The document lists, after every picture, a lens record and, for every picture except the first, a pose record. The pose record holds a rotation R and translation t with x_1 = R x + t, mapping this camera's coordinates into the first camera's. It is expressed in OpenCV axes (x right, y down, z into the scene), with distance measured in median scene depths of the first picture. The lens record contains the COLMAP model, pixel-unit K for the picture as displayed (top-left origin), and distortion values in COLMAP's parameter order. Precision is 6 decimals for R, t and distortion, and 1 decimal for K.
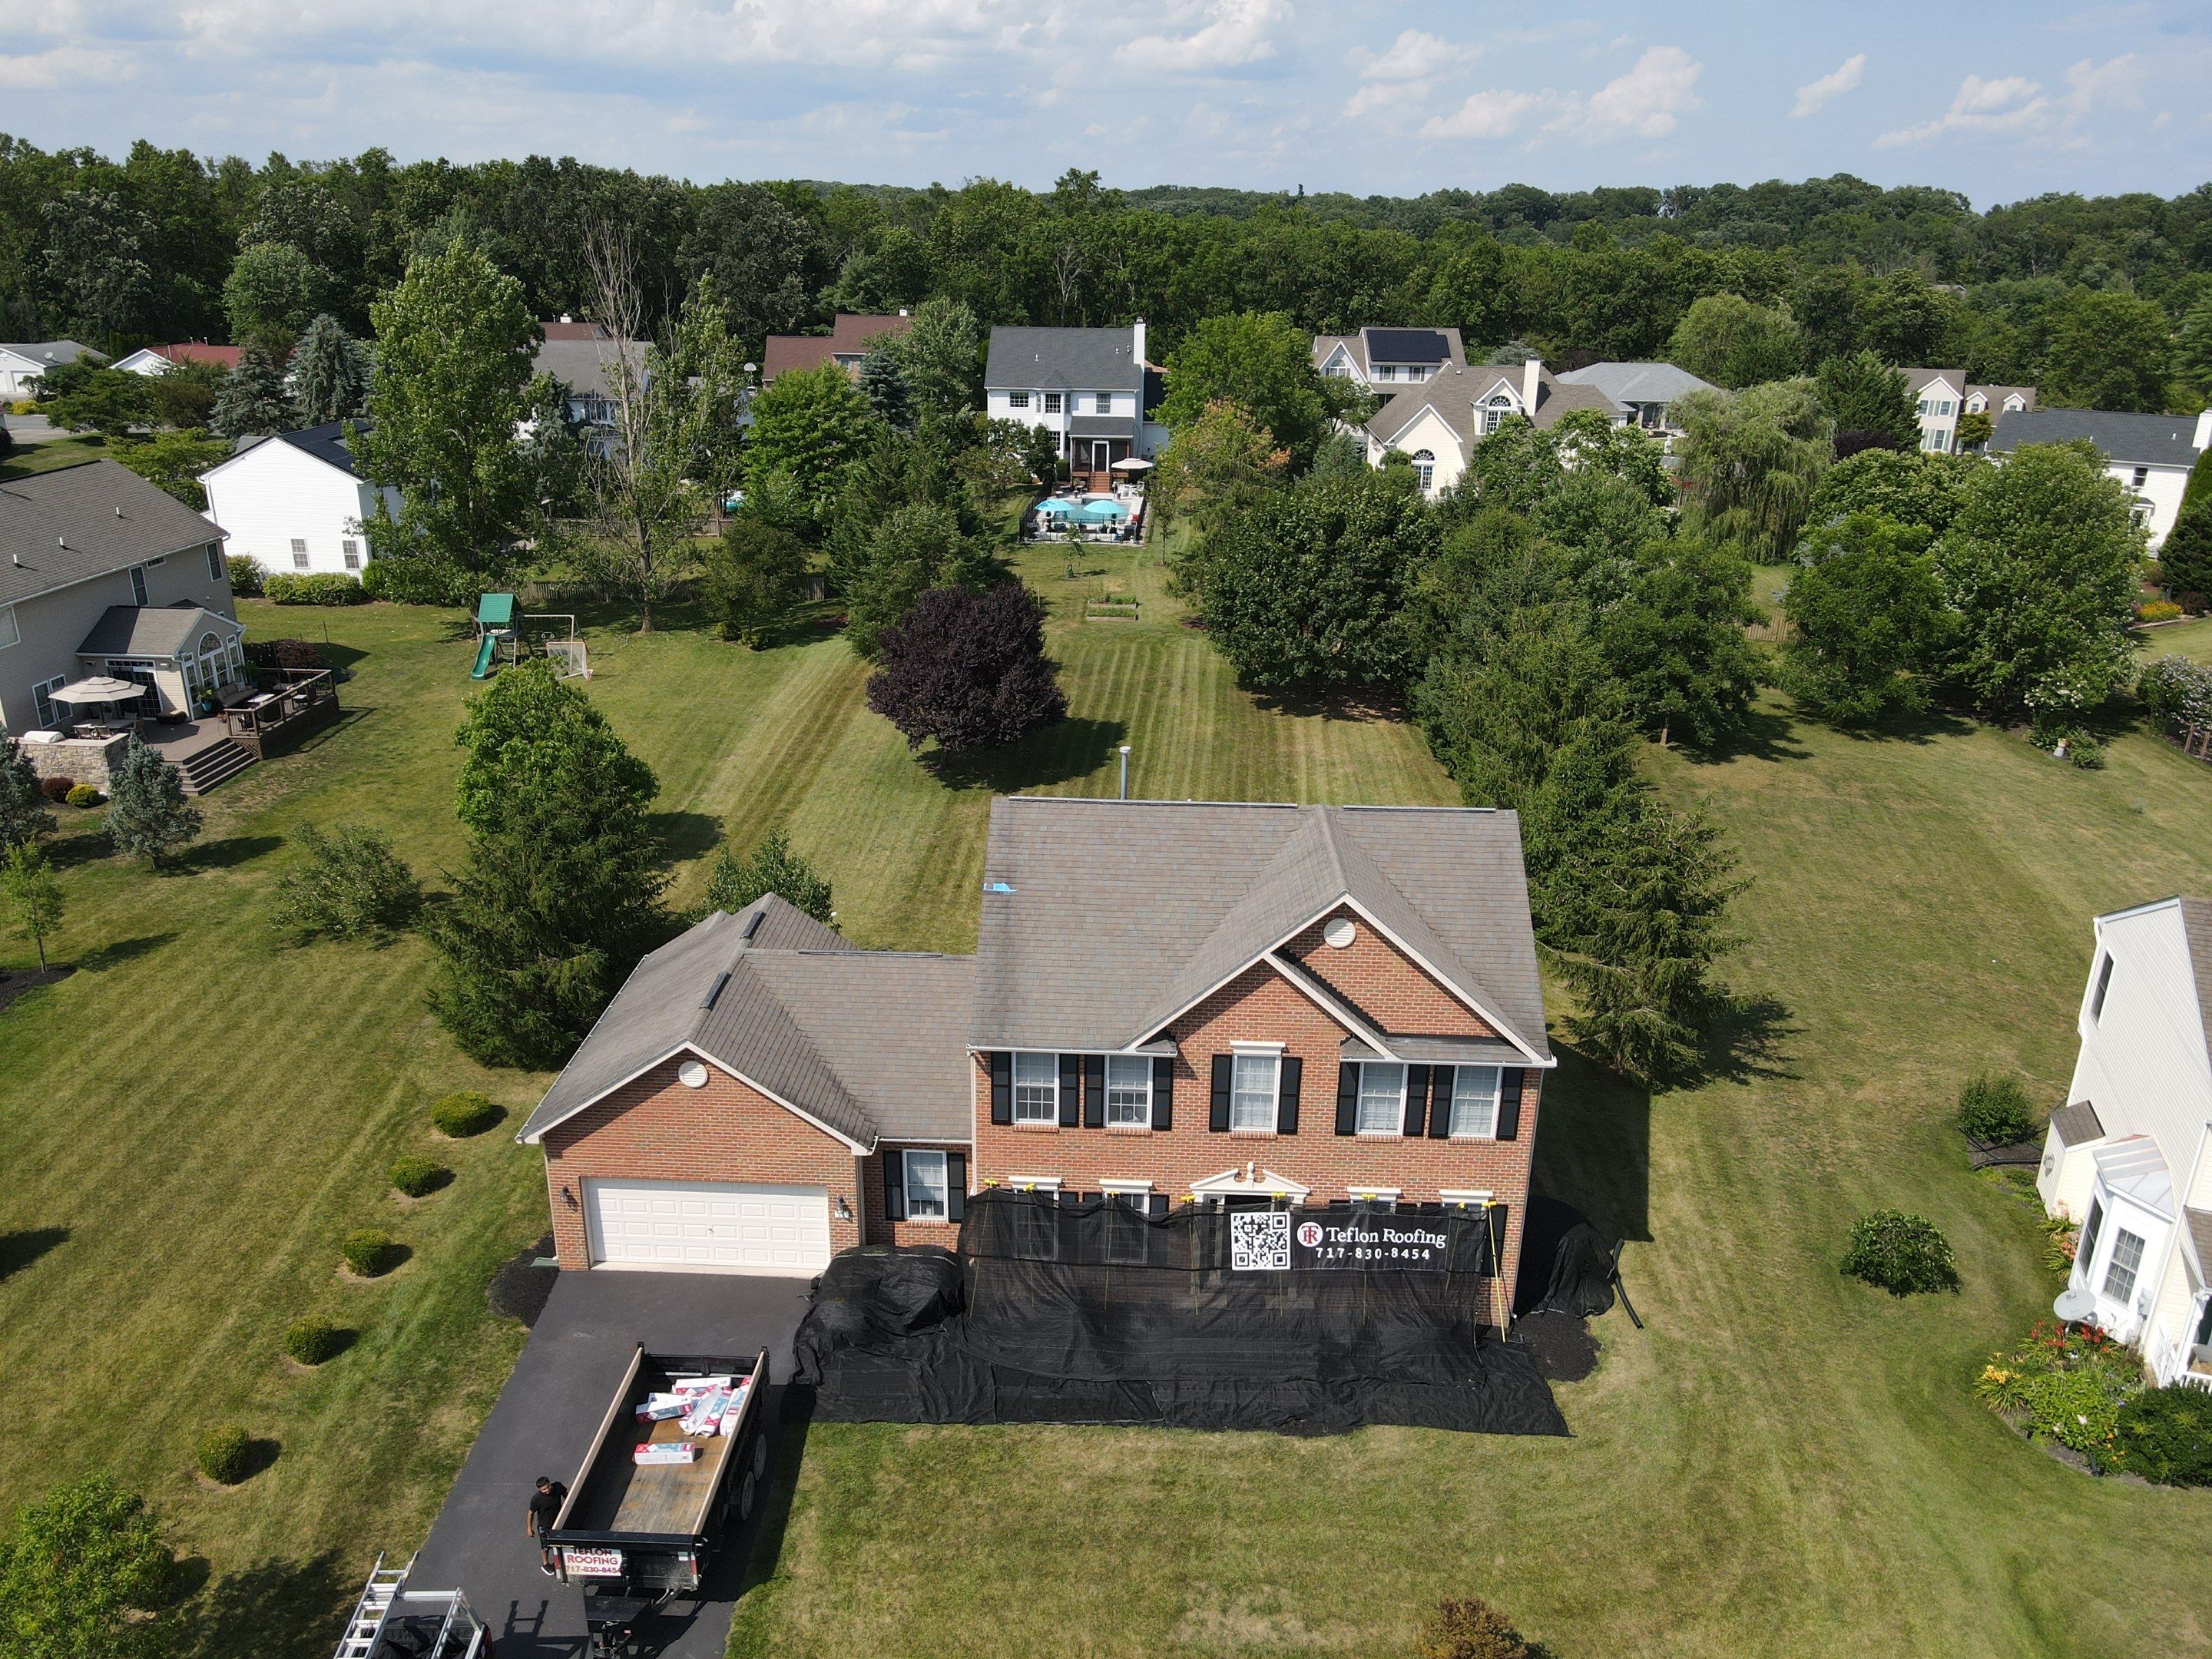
lens RADIAL K [[1625.3, 0, 1099.3], [0, 1625.3, 835.1], [0, 0, 1]] dist [0.003563, 0.021382]
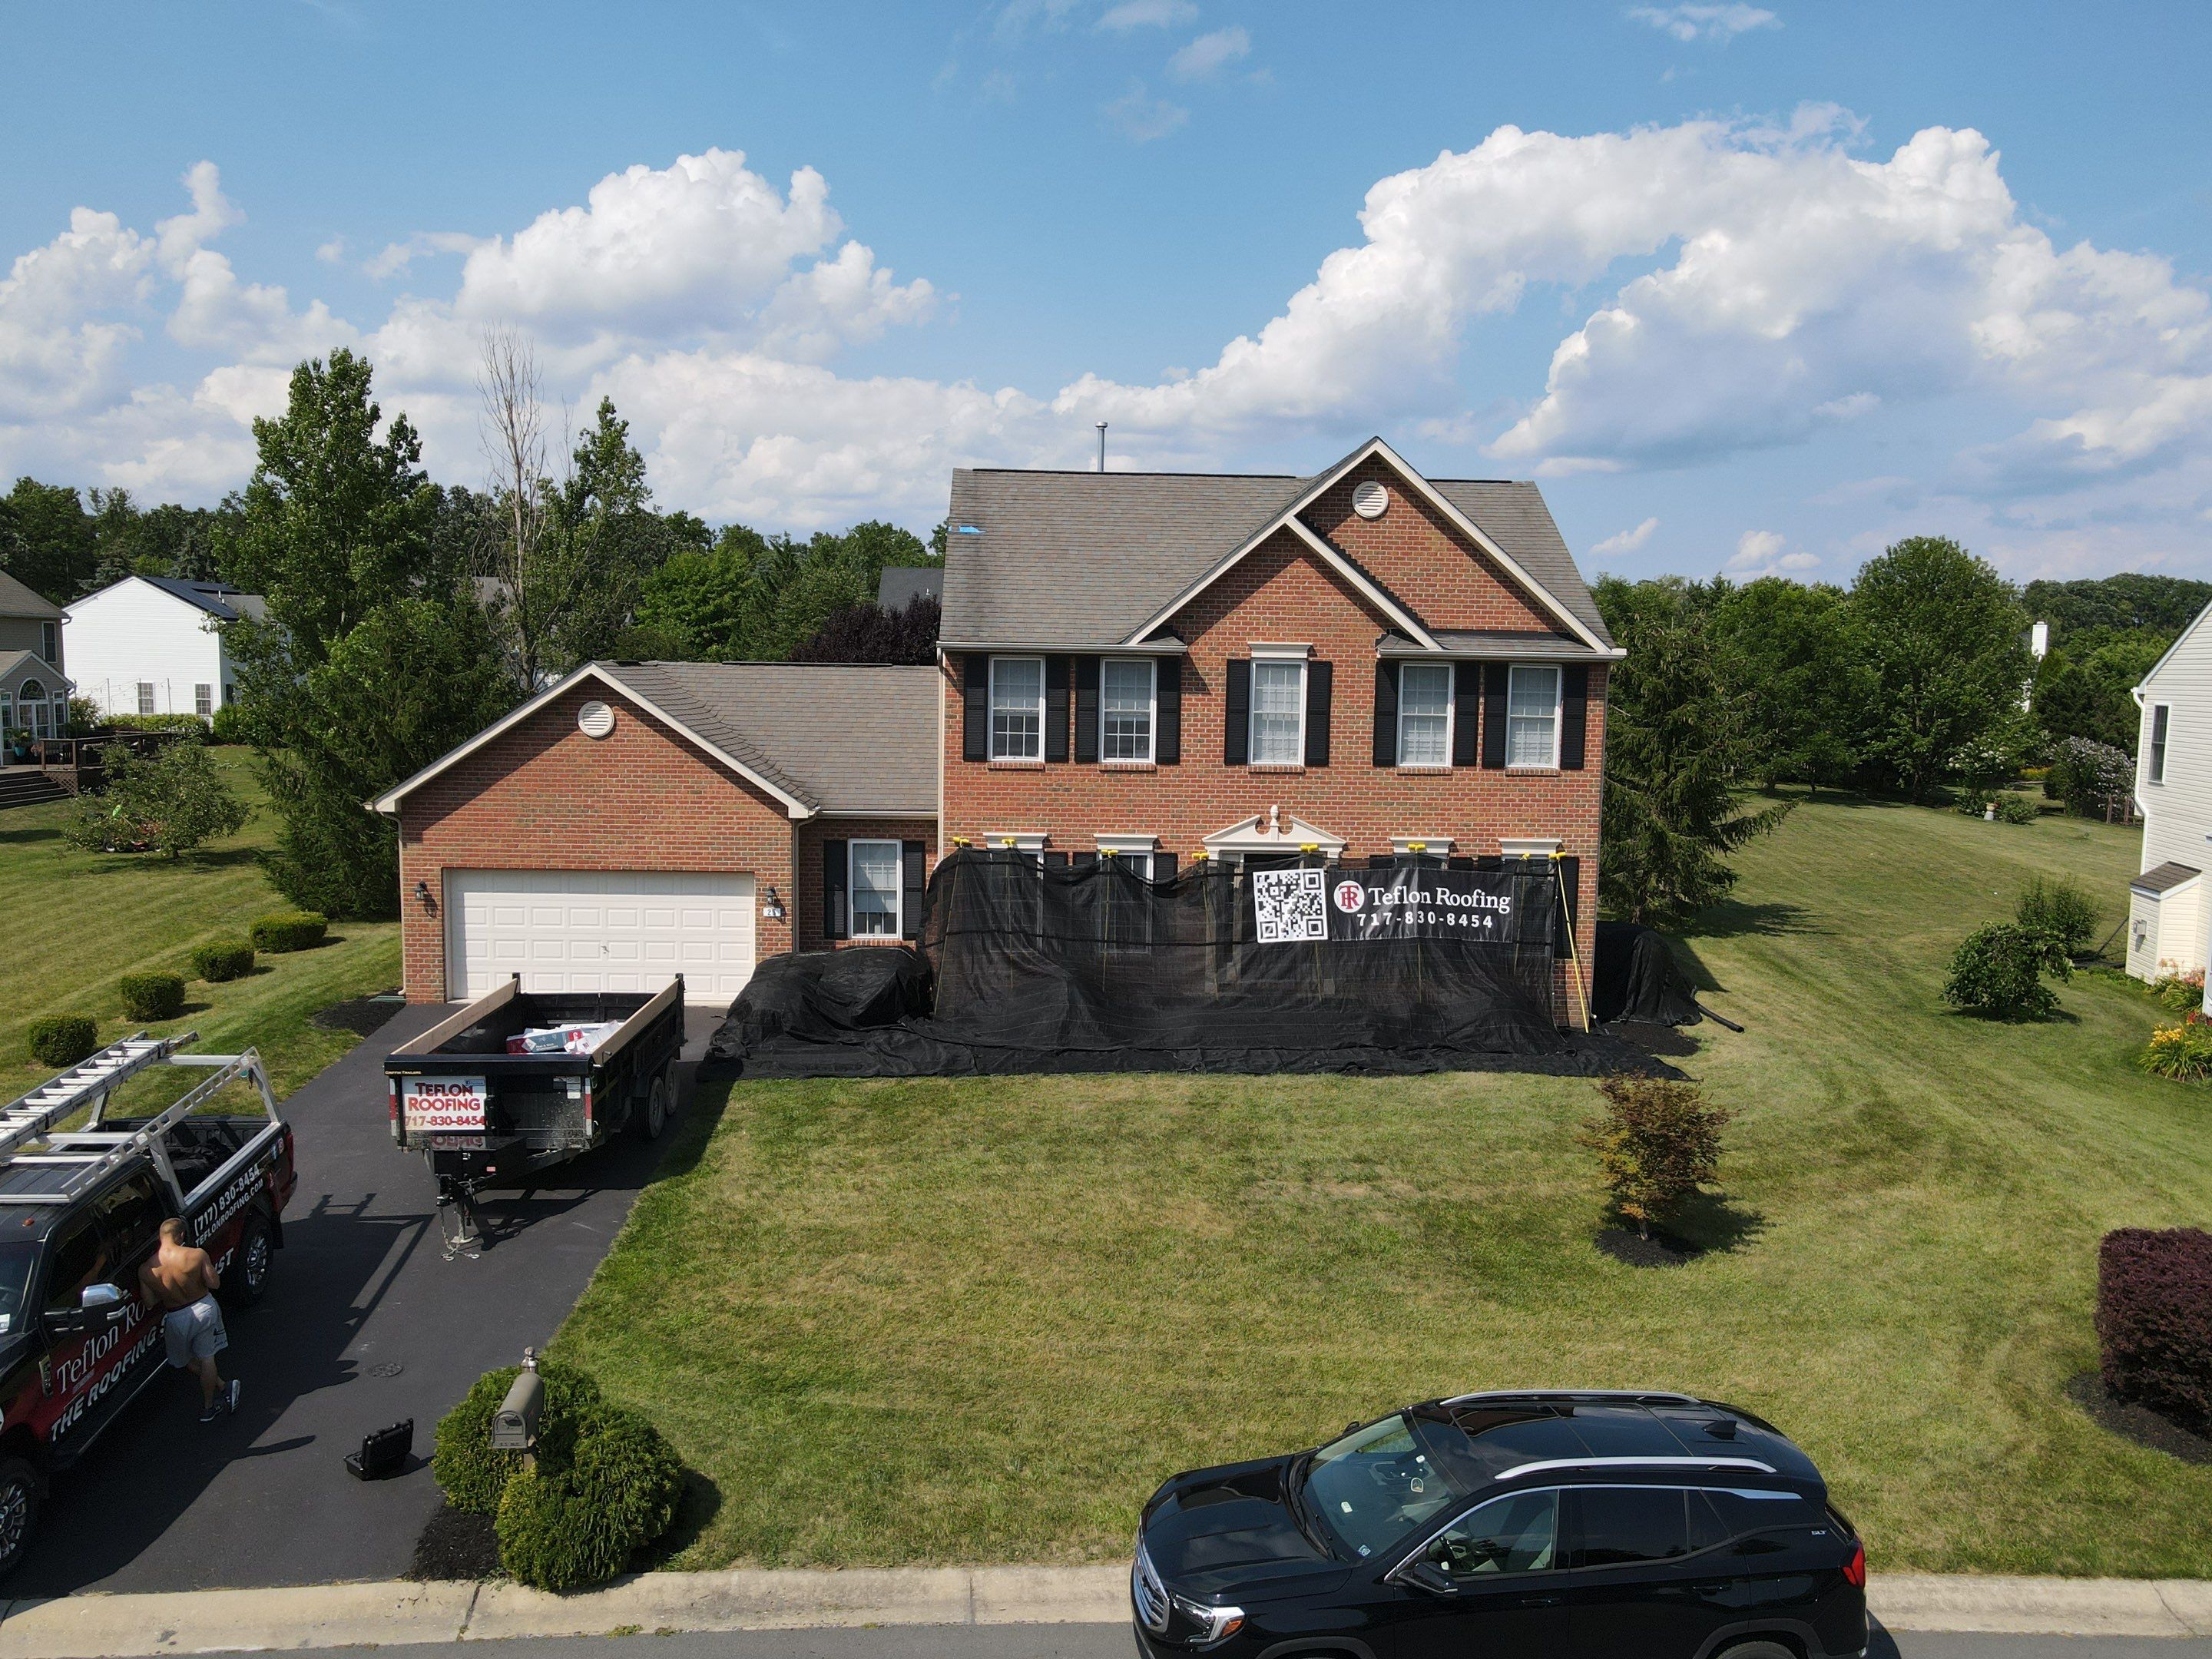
lens RADIAL K [[1625.3, 0, 1099.6], [0, 1625.3, 828.9], [0, 0, 1]] dist [0.003563, 0.021382]
pose [[0.996561, -0.006824, 0.082580, -0.064822], [0.027489, 0.967390, -0.251794, 0.416318], [-0.078169, 0.253198, 0.964251, 0.203732]]
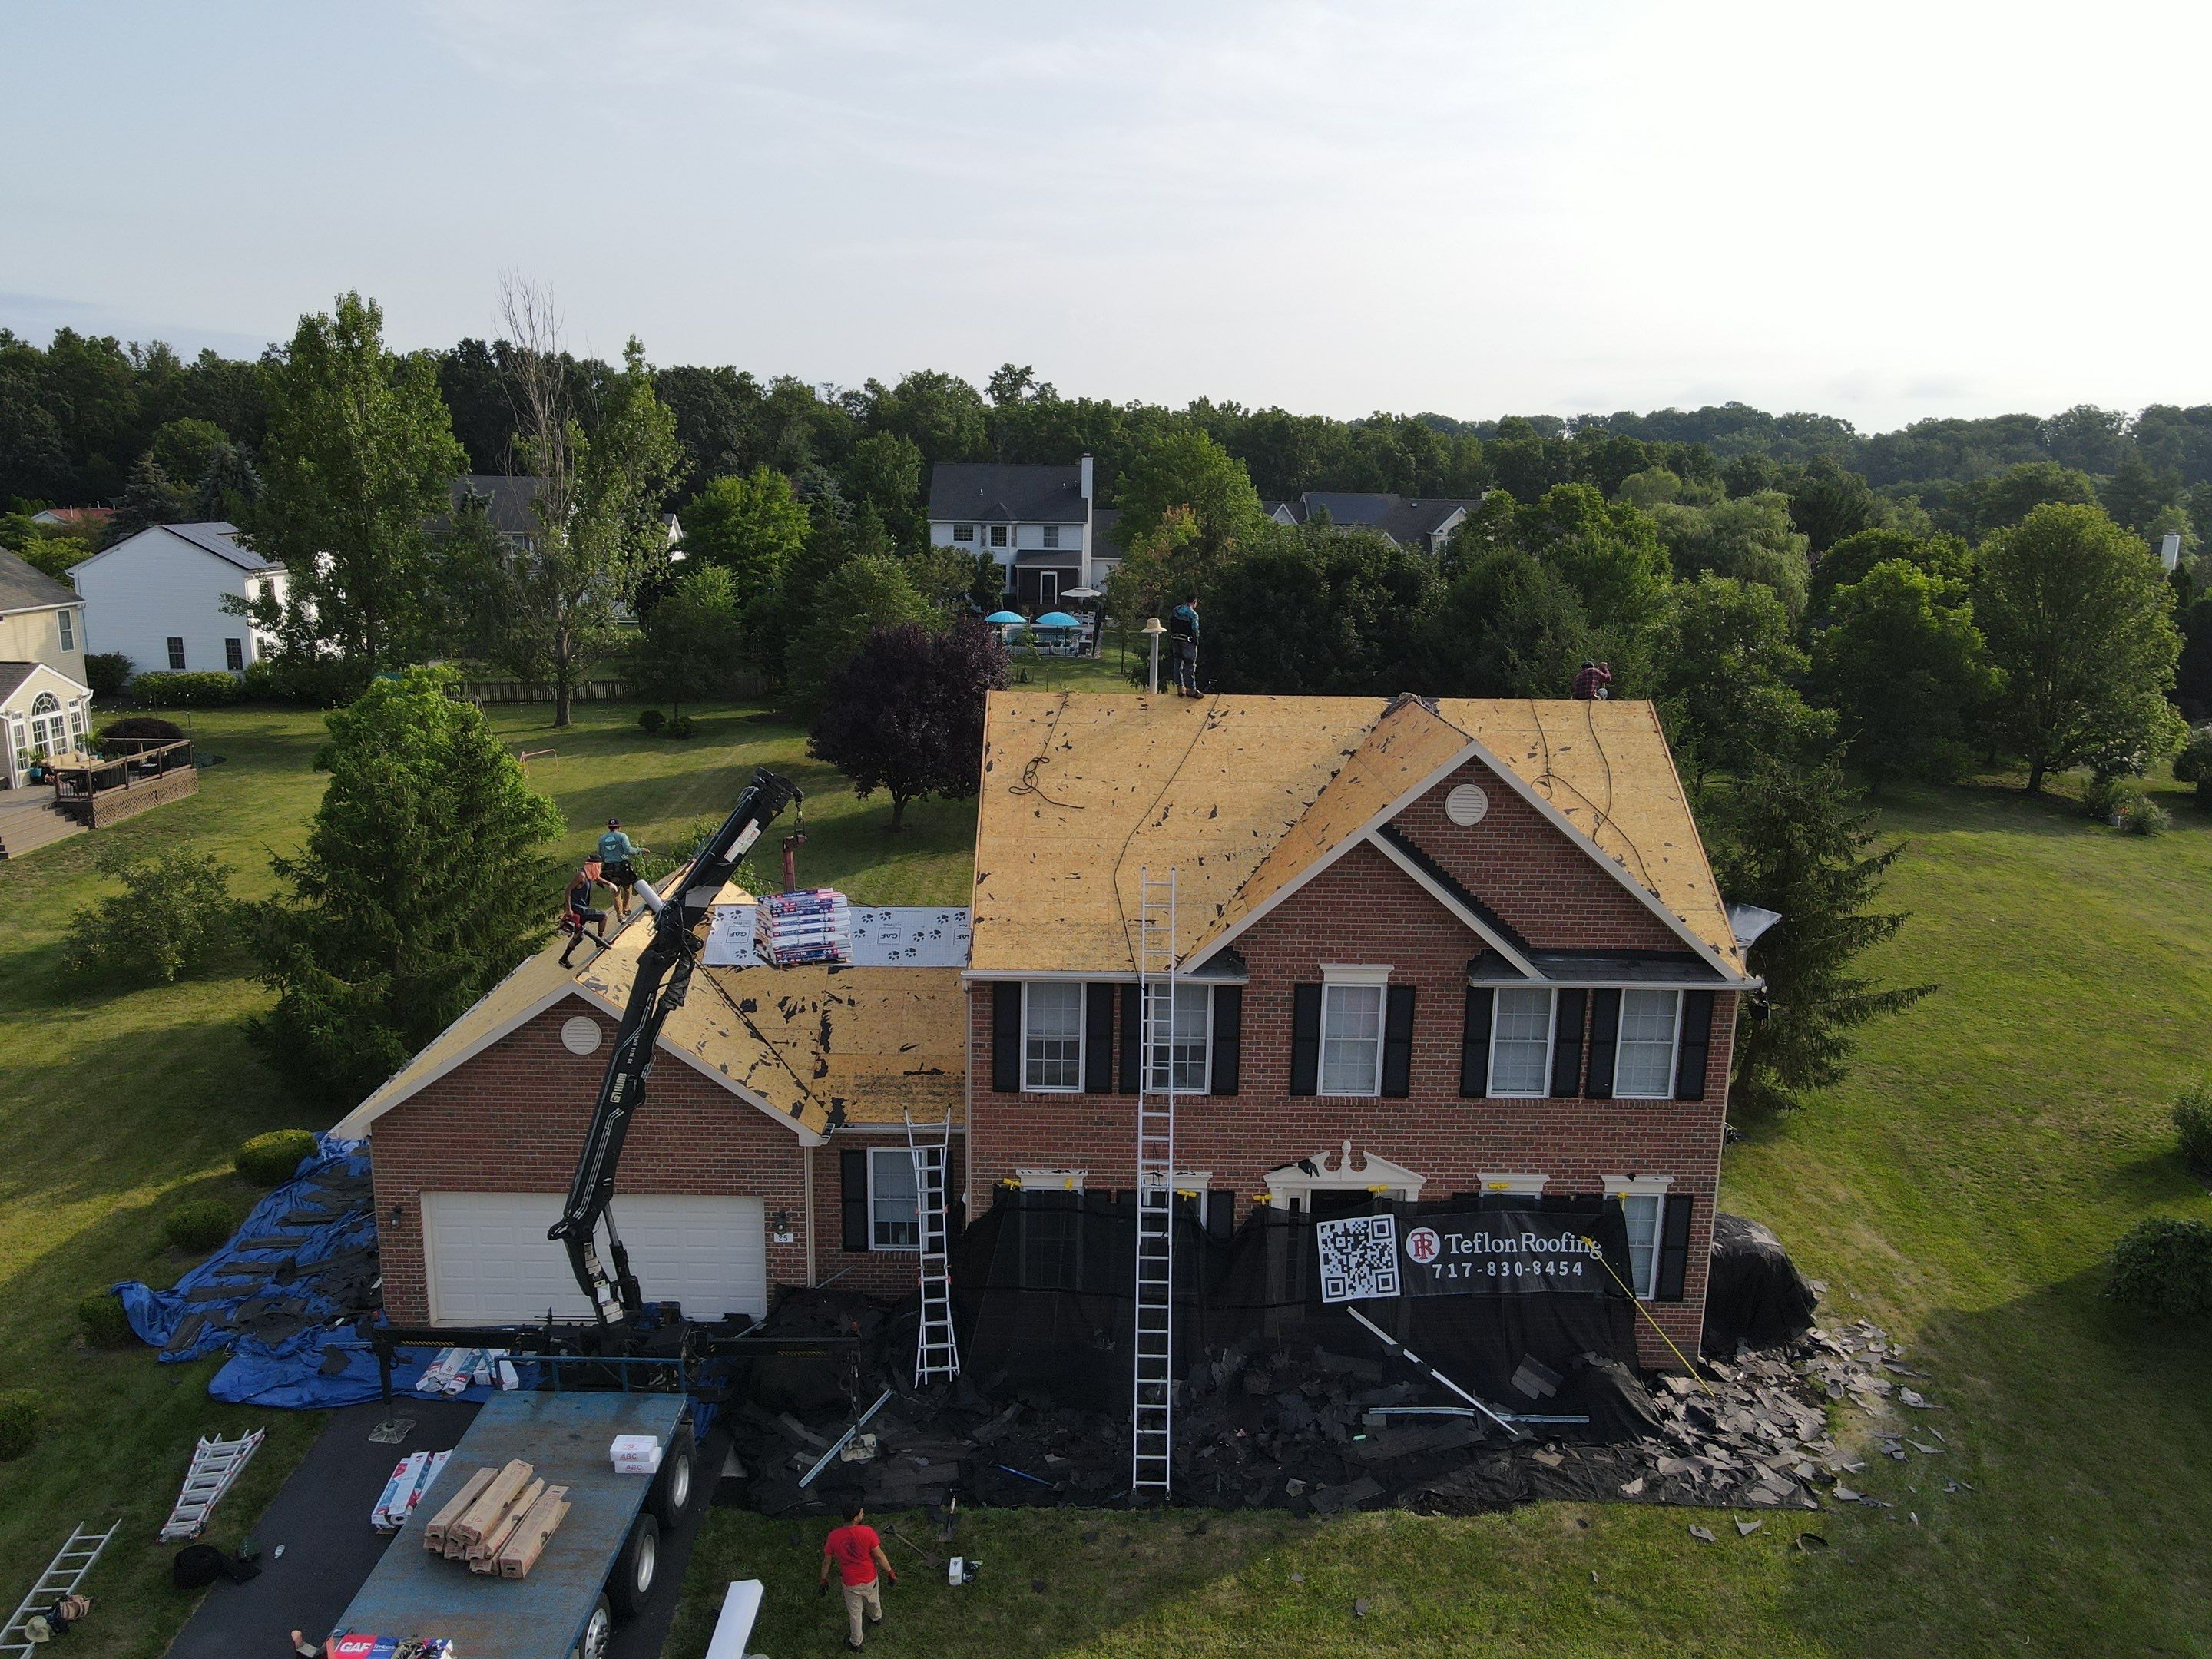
lens RADIAL K [[1625.3, 0, 1098.4], [0, 1625.3, 834.6], [0, 0, 1]] dist [0.003563, 0.021382]
pose [[0.999012, -0.008009, 0.043712, -0.049234], [0.013912, 0.990547, -0.136465, 0.161348], [-0.042206, 0.136939, 0.989680, 0.256265]]
